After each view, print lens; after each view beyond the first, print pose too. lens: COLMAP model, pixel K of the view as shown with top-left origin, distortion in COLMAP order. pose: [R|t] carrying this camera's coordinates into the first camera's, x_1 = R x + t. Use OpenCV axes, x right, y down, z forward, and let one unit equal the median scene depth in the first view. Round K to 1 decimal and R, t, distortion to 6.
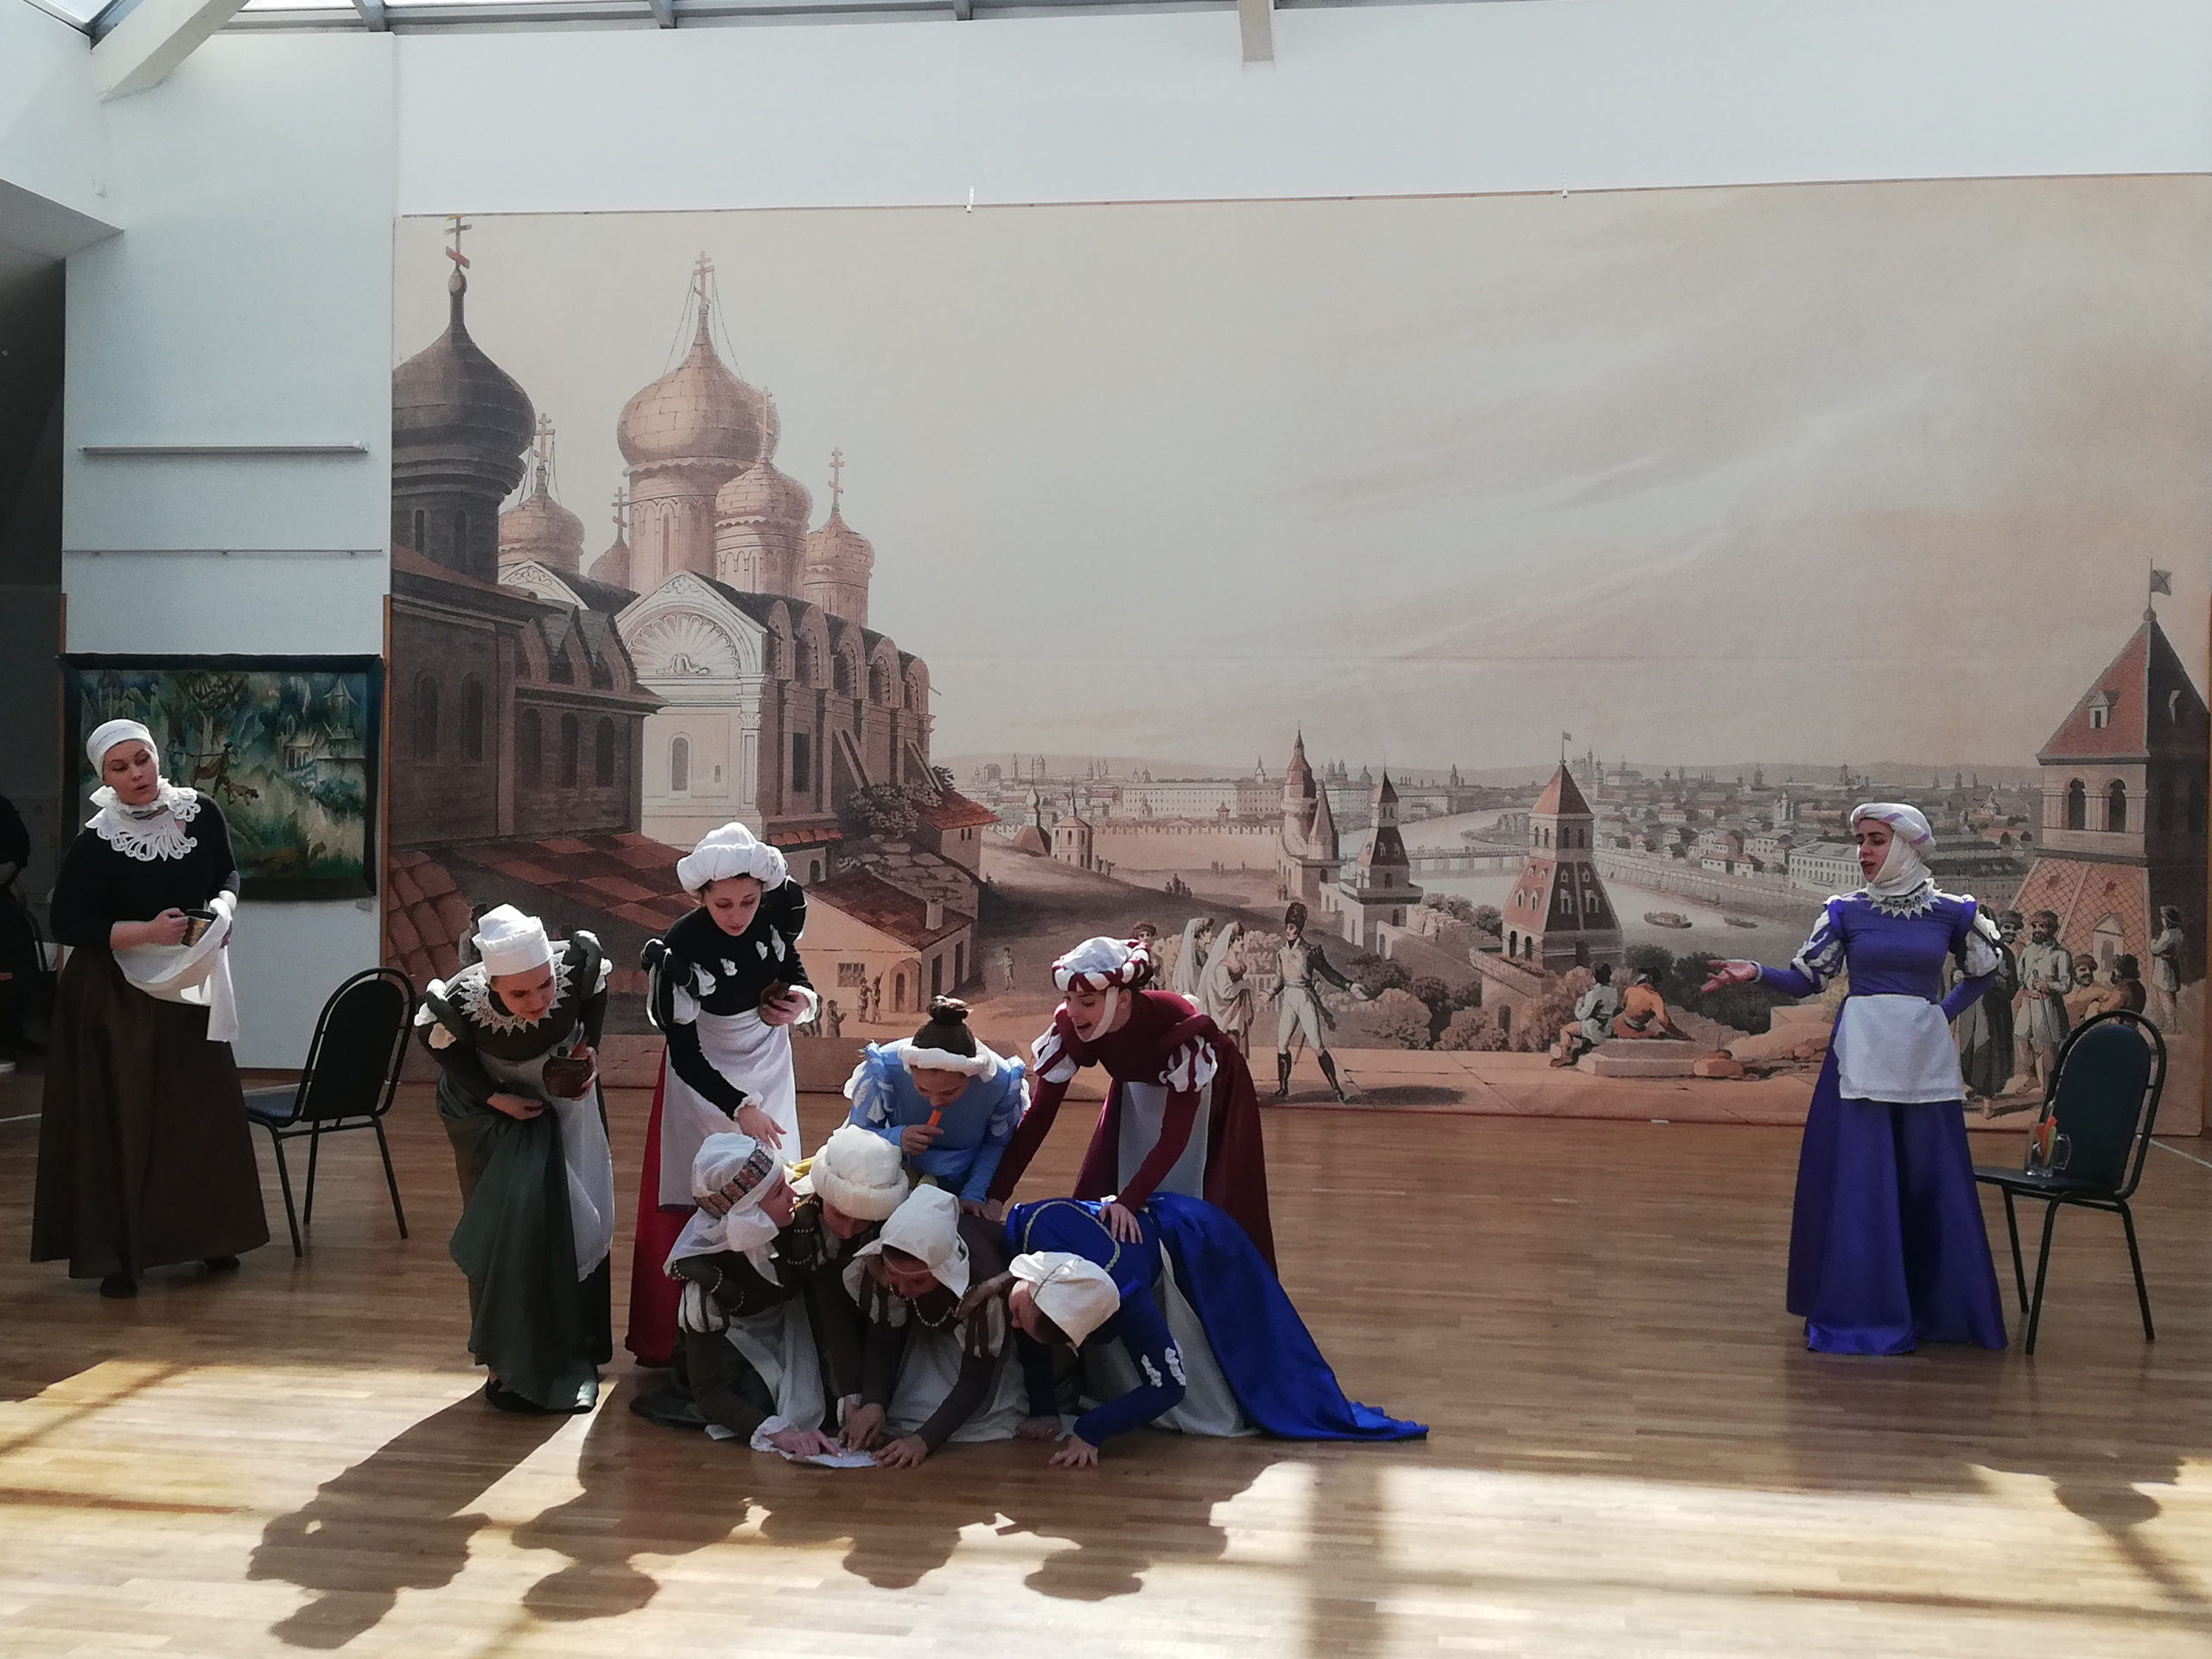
lens RADIAL K [[2568.7, 0, 1114.4], [0, 2568.7, 828.9], [0, 0, 1]] dist [0.175986, -0.558751]
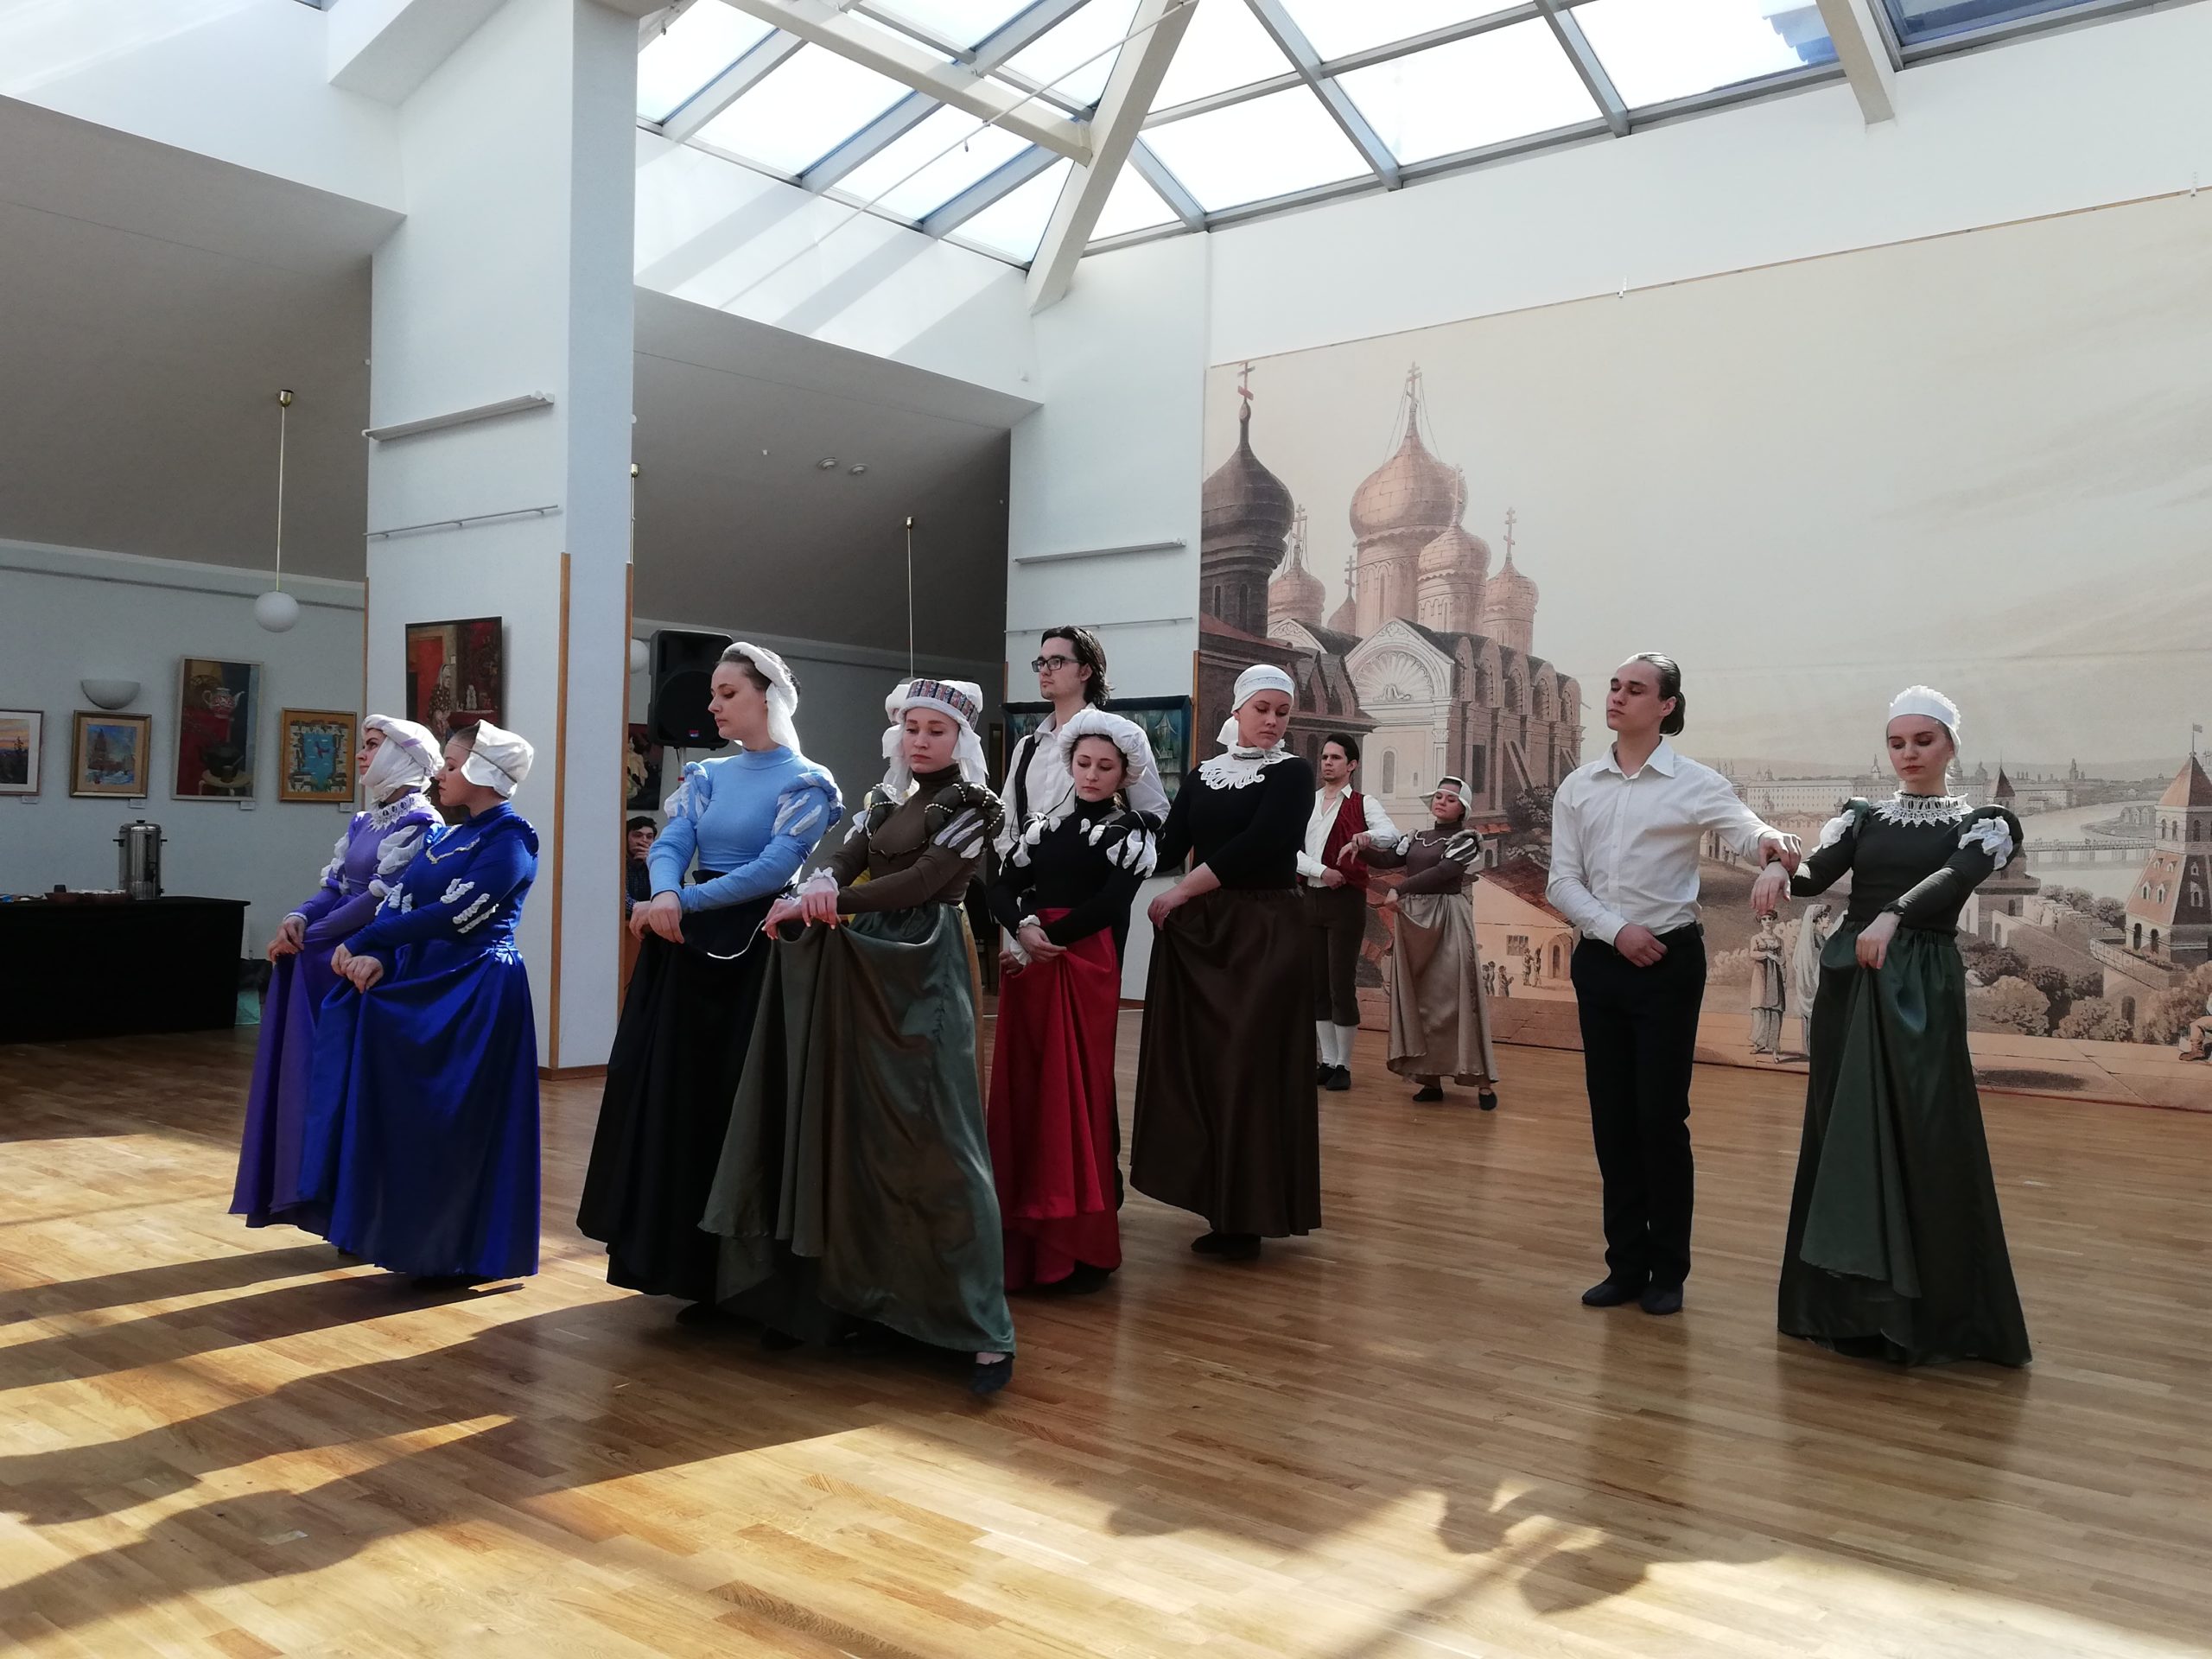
lens RADIAL K [[1859.0, 0, 1096.4], [0, 1859.0, 824.6], [0, 0, 1]] dist [0.082082, -0.131957]
pose [[0.858170, 0.001063, -0.513364, 0.174785], [-0.011918, 0.999770, -0.017853, 0.018257], [0.513227, 0.021439, 0.857985, 0.153067]]
